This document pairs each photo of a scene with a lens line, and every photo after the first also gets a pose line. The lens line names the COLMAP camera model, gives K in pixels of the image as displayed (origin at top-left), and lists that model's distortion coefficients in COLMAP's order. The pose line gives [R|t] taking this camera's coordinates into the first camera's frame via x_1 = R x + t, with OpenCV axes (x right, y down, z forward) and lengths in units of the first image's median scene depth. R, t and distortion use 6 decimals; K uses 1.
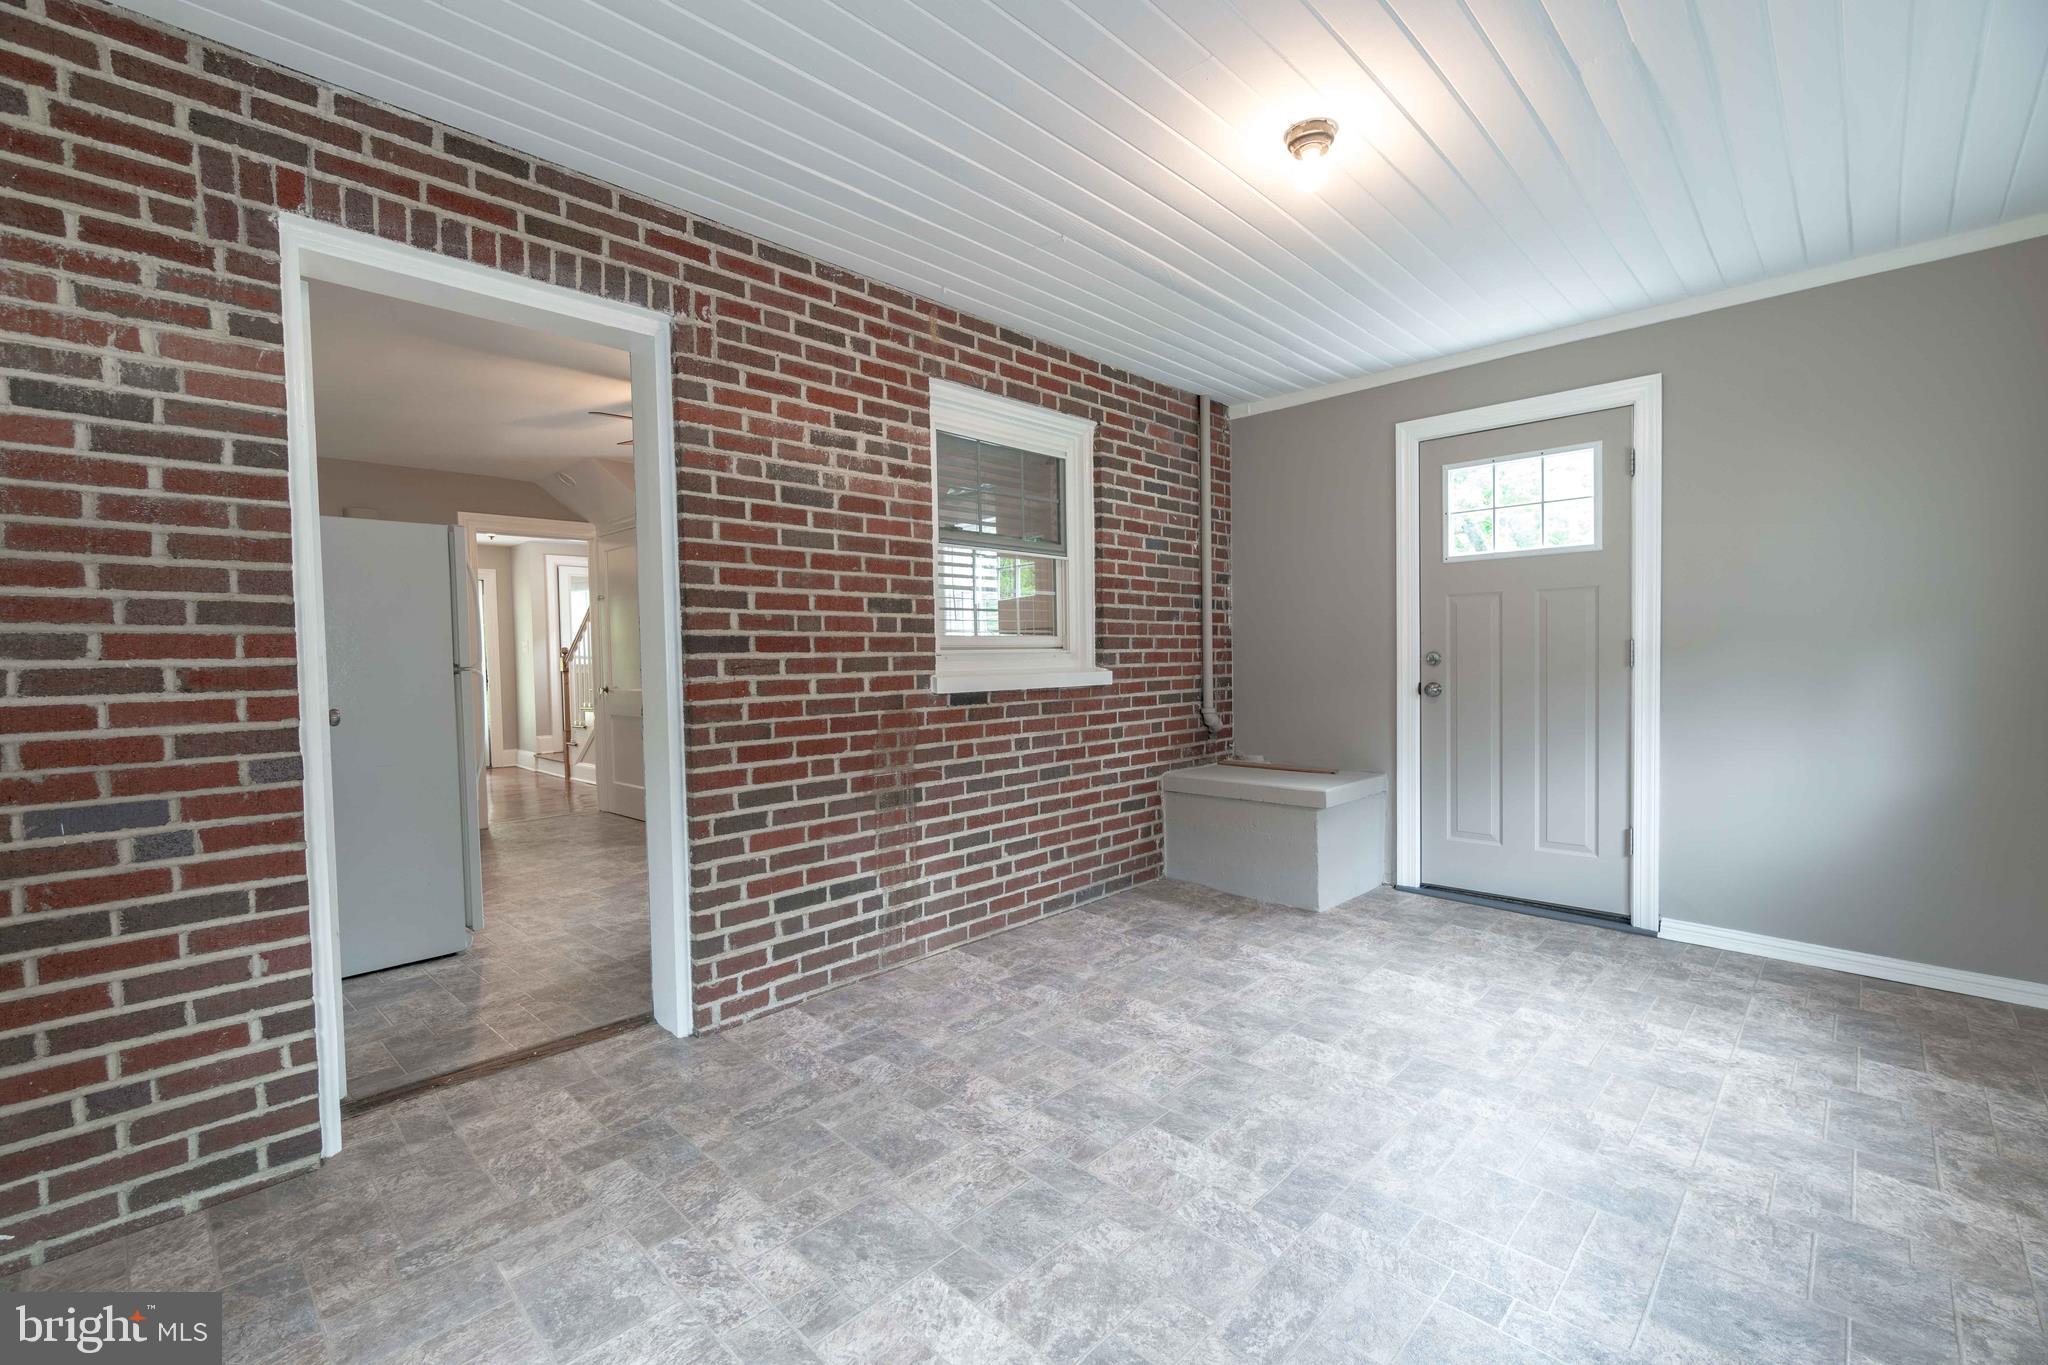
lens RADIAL K [[878.4, 0, 1012.8], [0, 878.4, 682.9], [0, 0, 1]] dist [-0.001705, 0.000073]
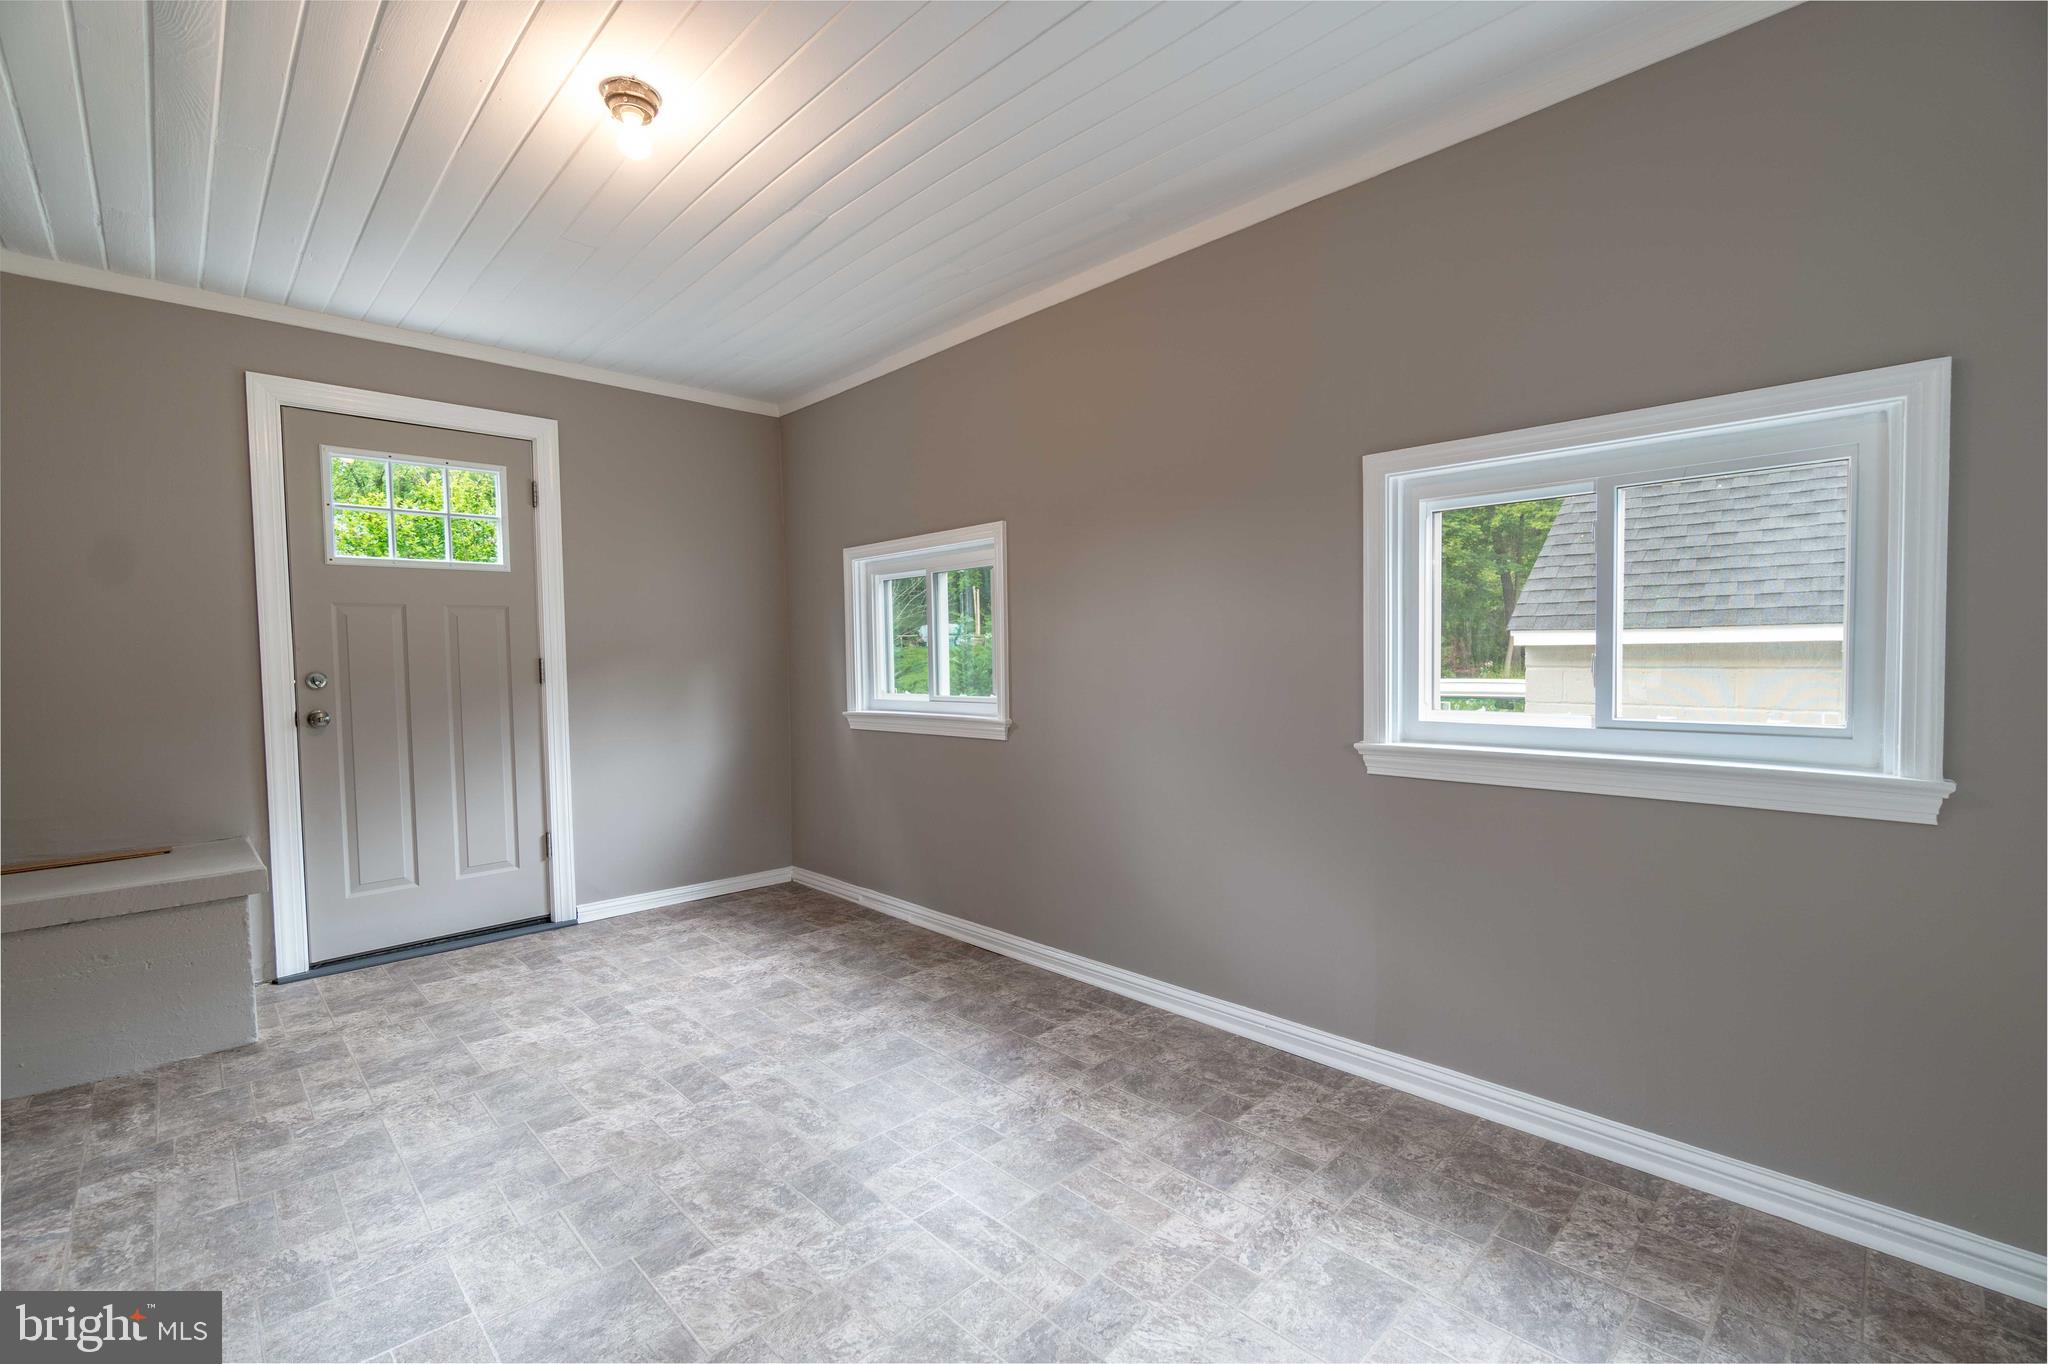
lens RADIAL K [[878.4, 0, 1023.1], [0, 878.4, 685.7], [0, 0, 1]] dist [-0.001705, 0.000073]
pose [[0.024310, -0.024017, 0.999416, -0.357727], [0.049088, 0.998534, 0.022801, -0.011575], [-0.998499, 0.048505, 0.025453, 0.379012]]
